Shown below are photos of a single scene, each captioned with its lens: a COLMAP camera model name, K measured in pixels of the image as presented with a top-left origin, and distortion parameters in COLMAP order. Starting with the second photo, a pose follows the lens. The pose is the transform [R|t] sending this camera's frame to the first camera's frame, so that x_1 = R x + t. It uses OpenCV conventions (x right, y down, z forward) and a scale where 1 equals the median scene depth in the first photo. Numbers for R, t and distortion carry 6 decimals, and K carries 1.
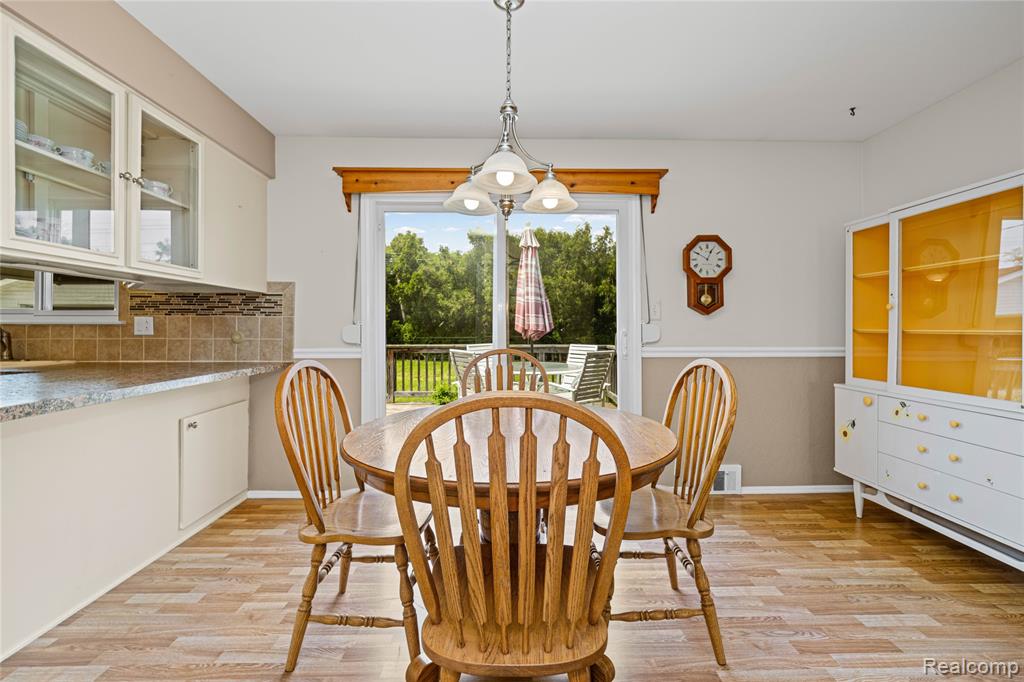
lens RADIAL K [[413.5, 0, 511.7], [0, 413.5, 327.1], [0, 0, 1]] dist [0.001549, -0.000232]
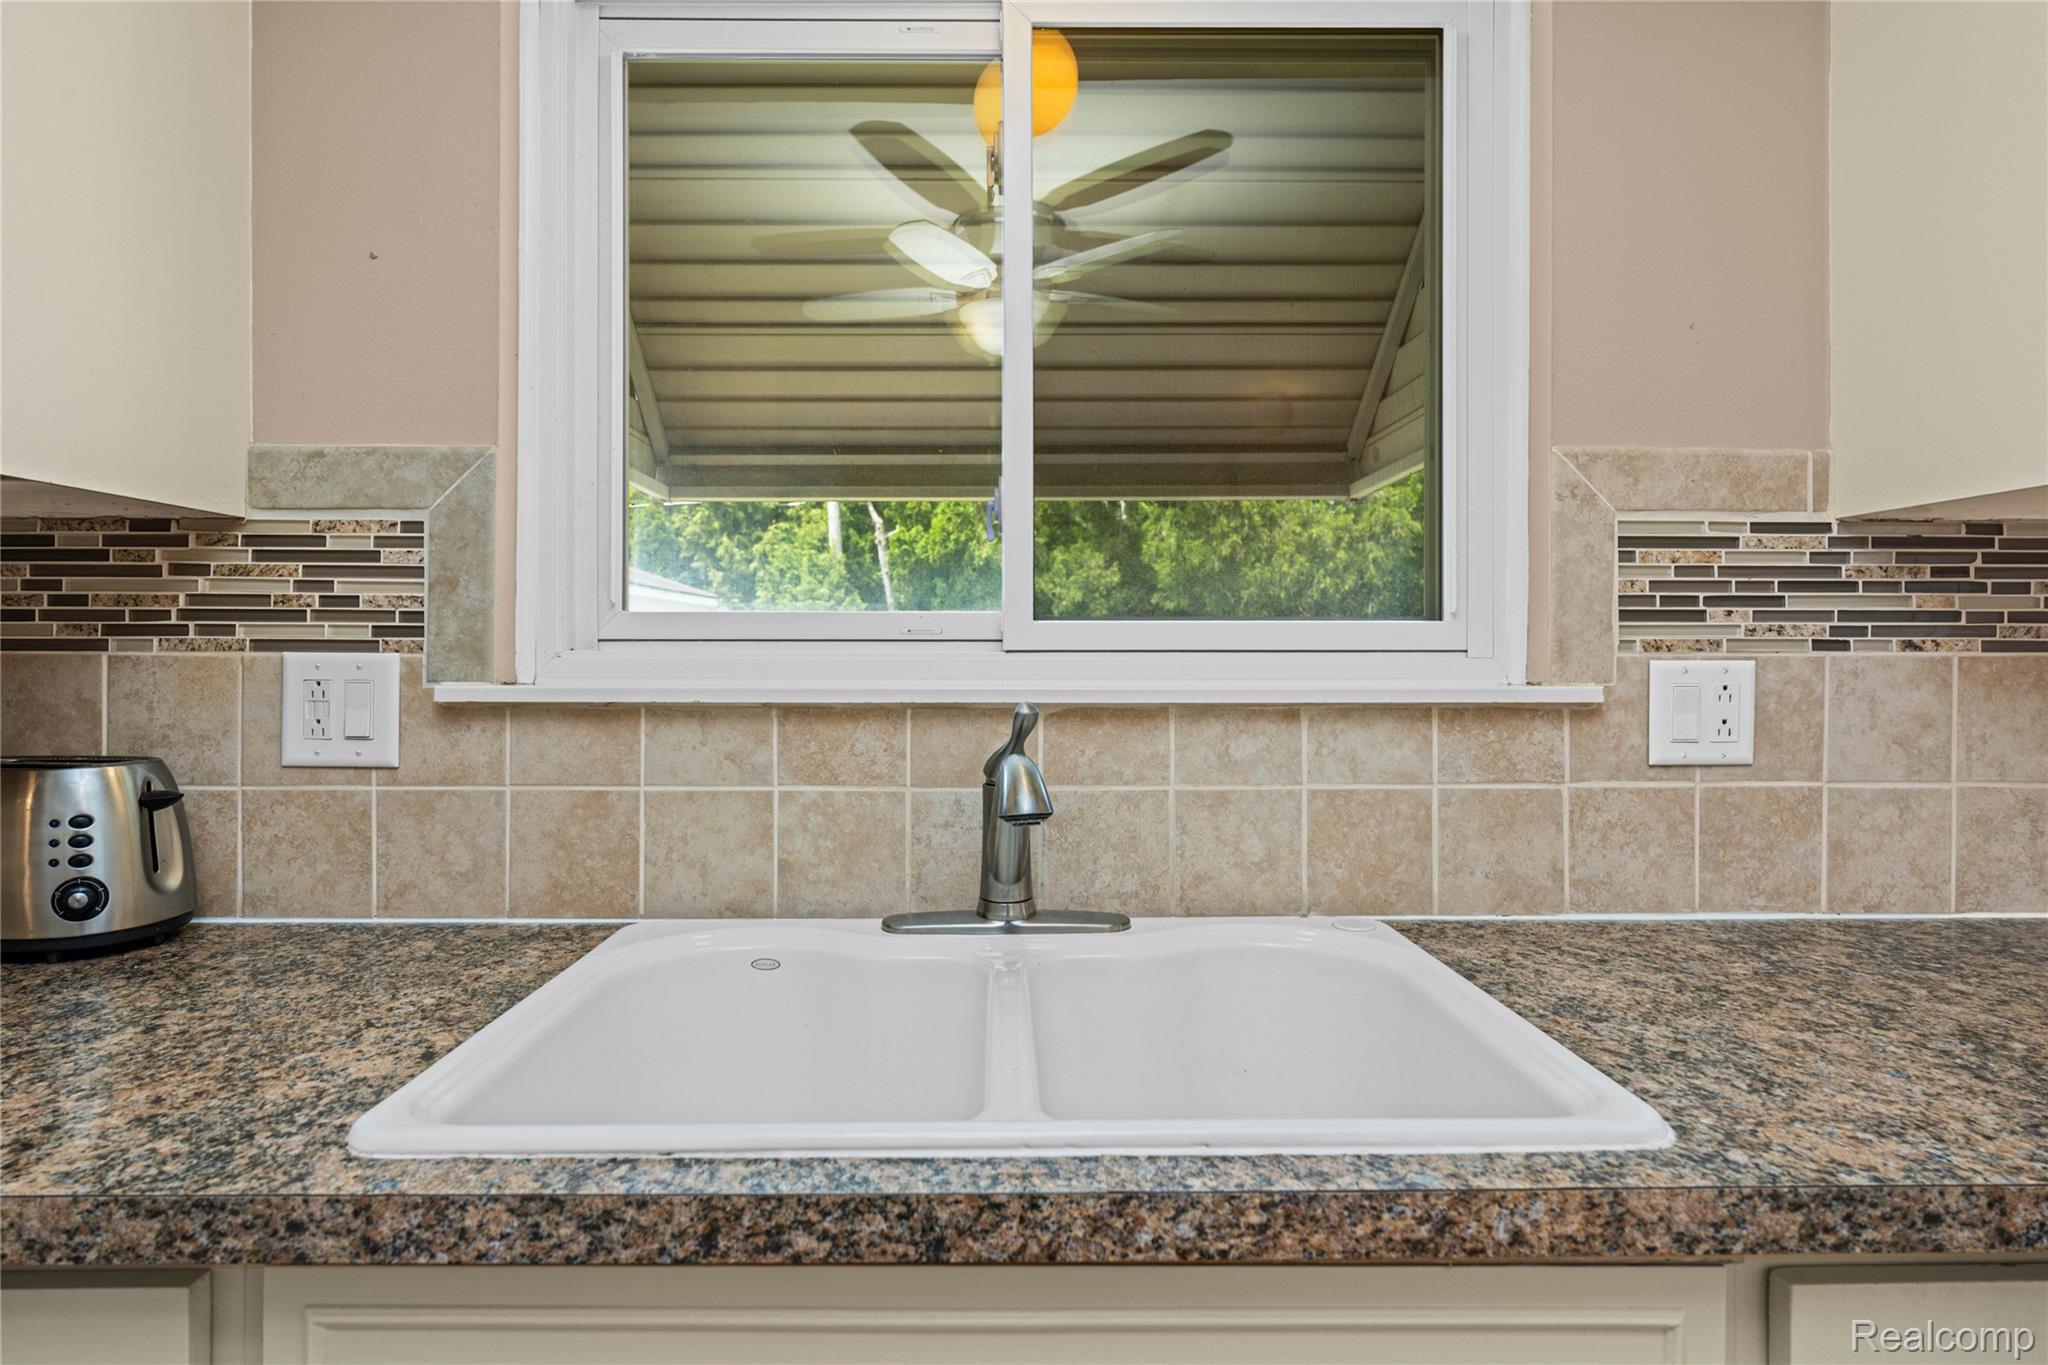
lens RADIAL K [[1115.4, 0, 1018.0], [0, 1115.4, 654.8], [0, 0, 1]] dist [-0.000115, -0.000921]
pose [[0.999922, -0.000270, -0.012500, -1.163993], [0.000330, 0.999988, 0.004845, -0.029165], [0.012499, -0.004849, 0.999910, 0.528607]]
